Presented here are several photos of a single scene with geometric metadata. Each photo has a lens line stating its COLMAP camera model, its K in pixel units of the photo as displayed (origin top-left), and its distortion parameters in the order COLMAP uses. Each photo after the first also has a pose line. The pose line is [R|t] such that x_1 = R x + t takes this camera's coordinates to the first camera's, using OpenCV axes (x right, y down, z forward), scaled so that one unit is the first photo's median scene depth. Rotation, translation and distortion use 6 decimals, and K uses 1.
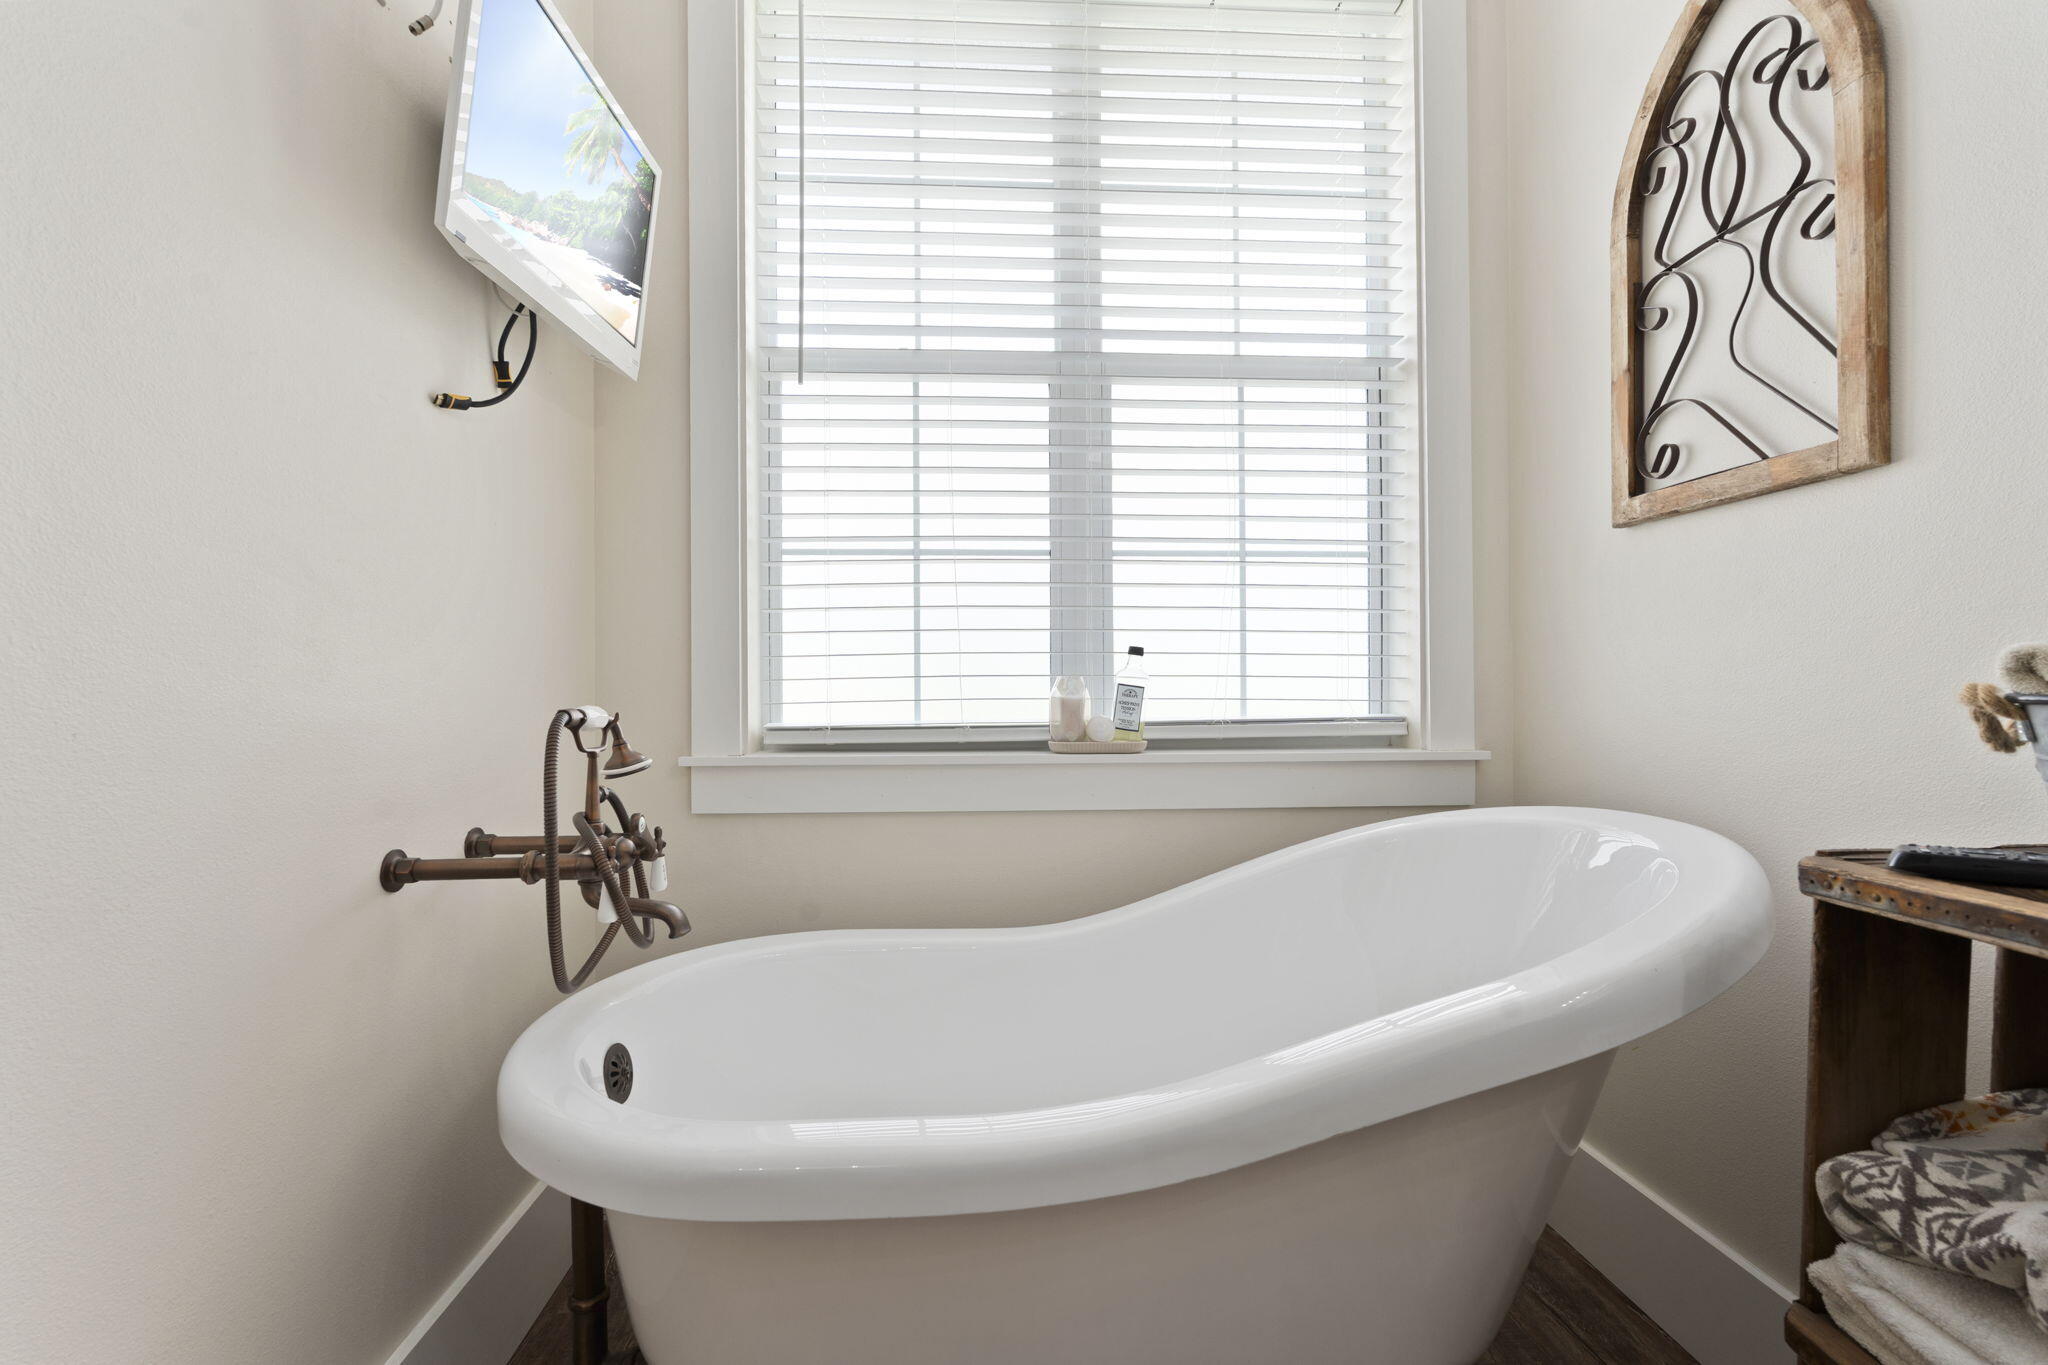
lens RADIAL K [[914.5, 0, 1029.0], [0, 914.5, 671.4], [0, 0, 1]] dist [-0.002236, -0.000162]
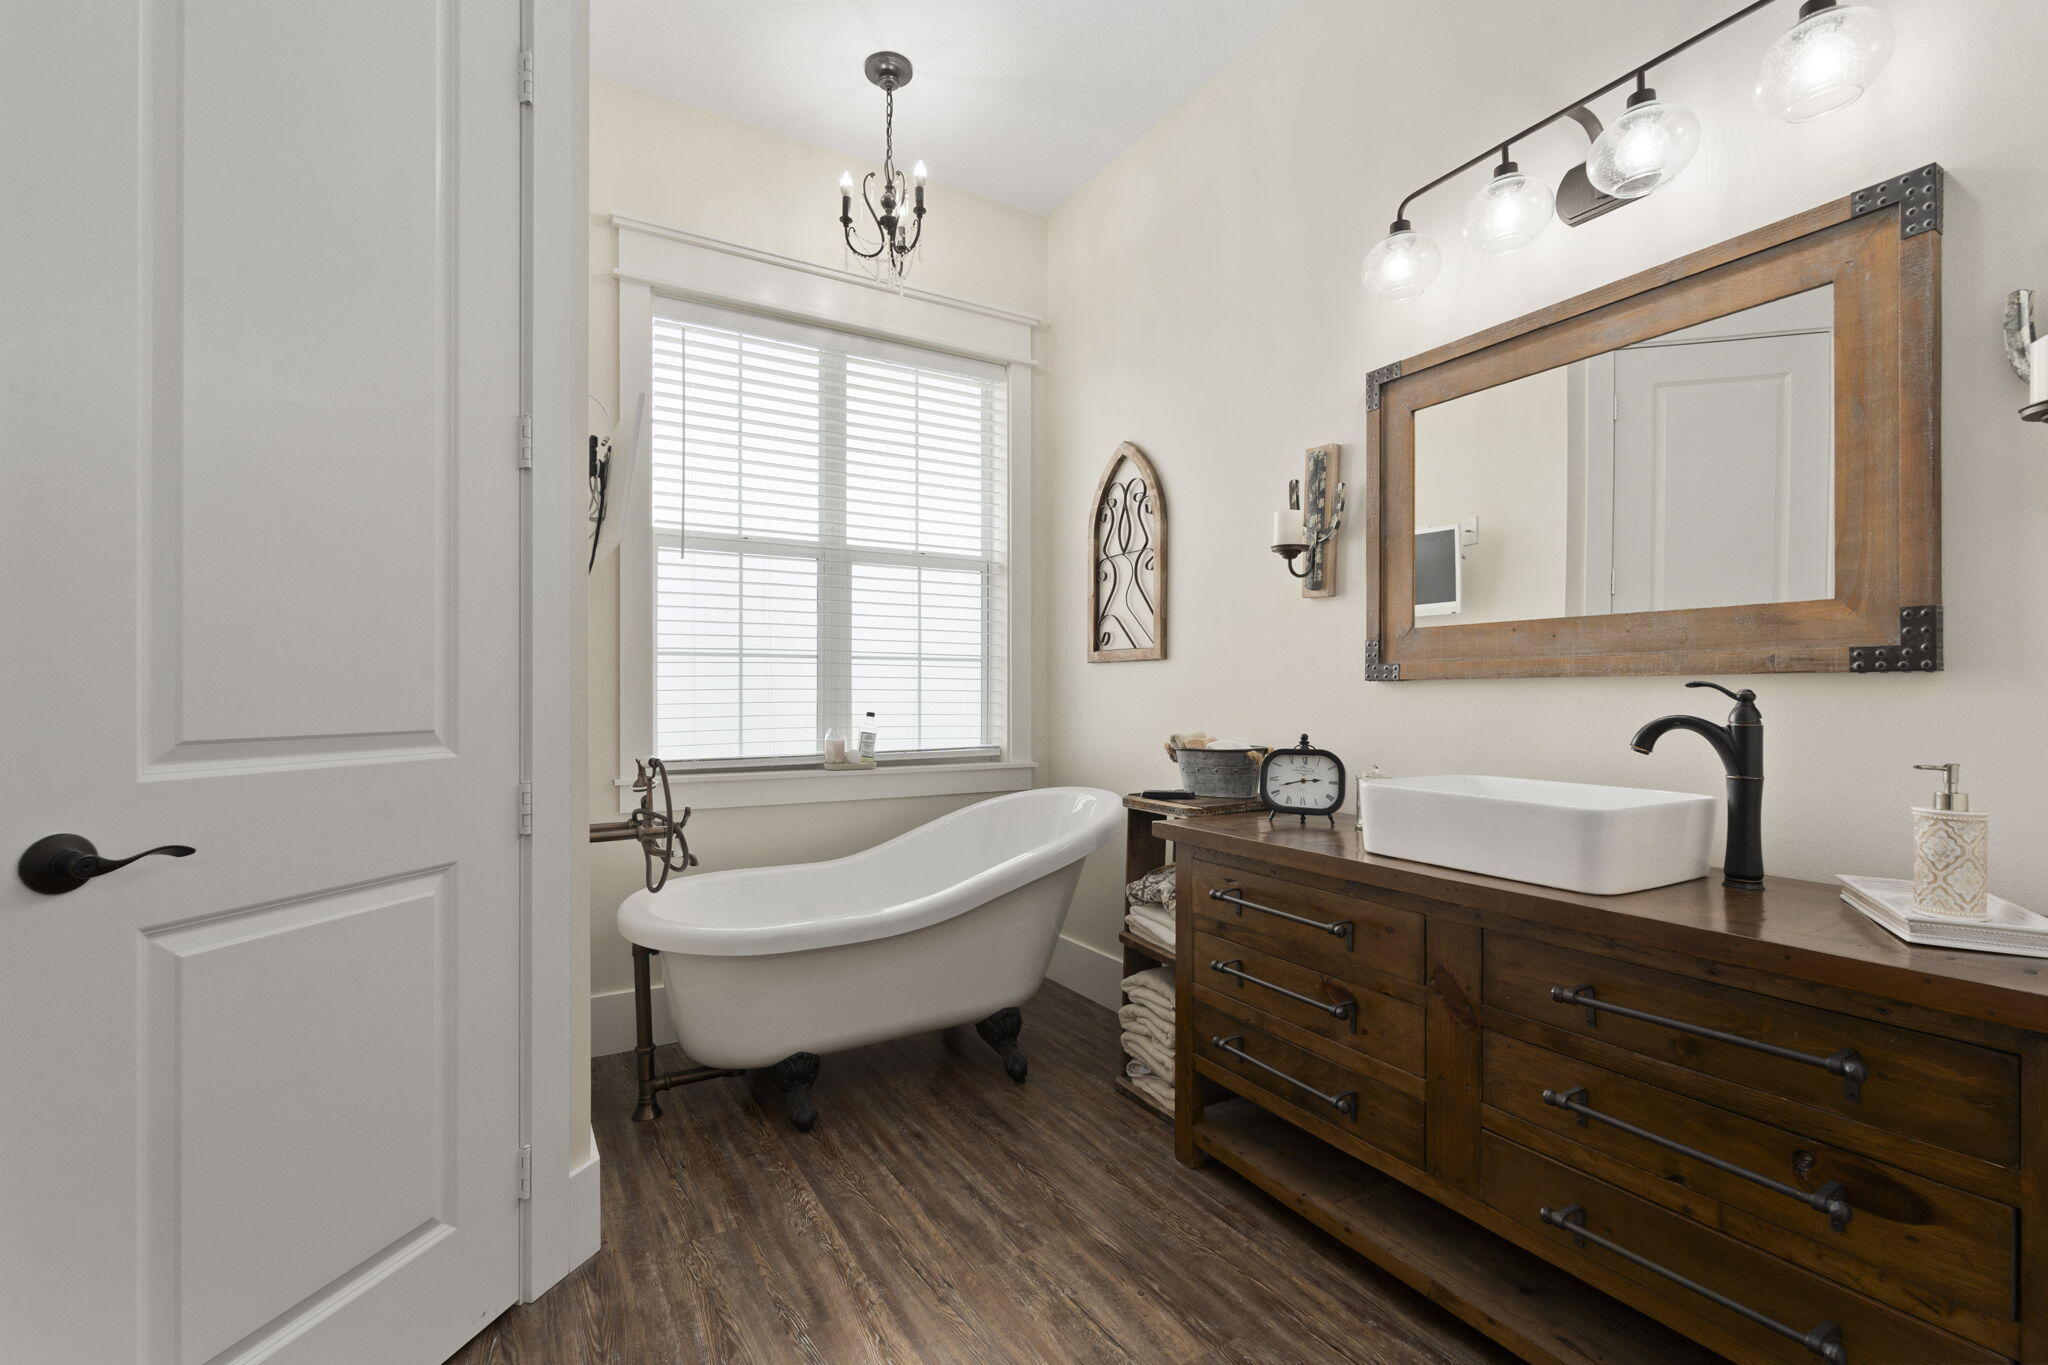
lens RADIAL K [[914.5, 0, 1029.0], [0, 914.5, 671.4], [0, 0, 1]] dist [-0.002236, -0.000162]
pose [[0.891948, 0.013307, 0.451942, -0.534564], [-0.010191, 0.999905, -0.009329, -0.117154], [-0.452023, 0.003715, 0.891999, -0.994606]]
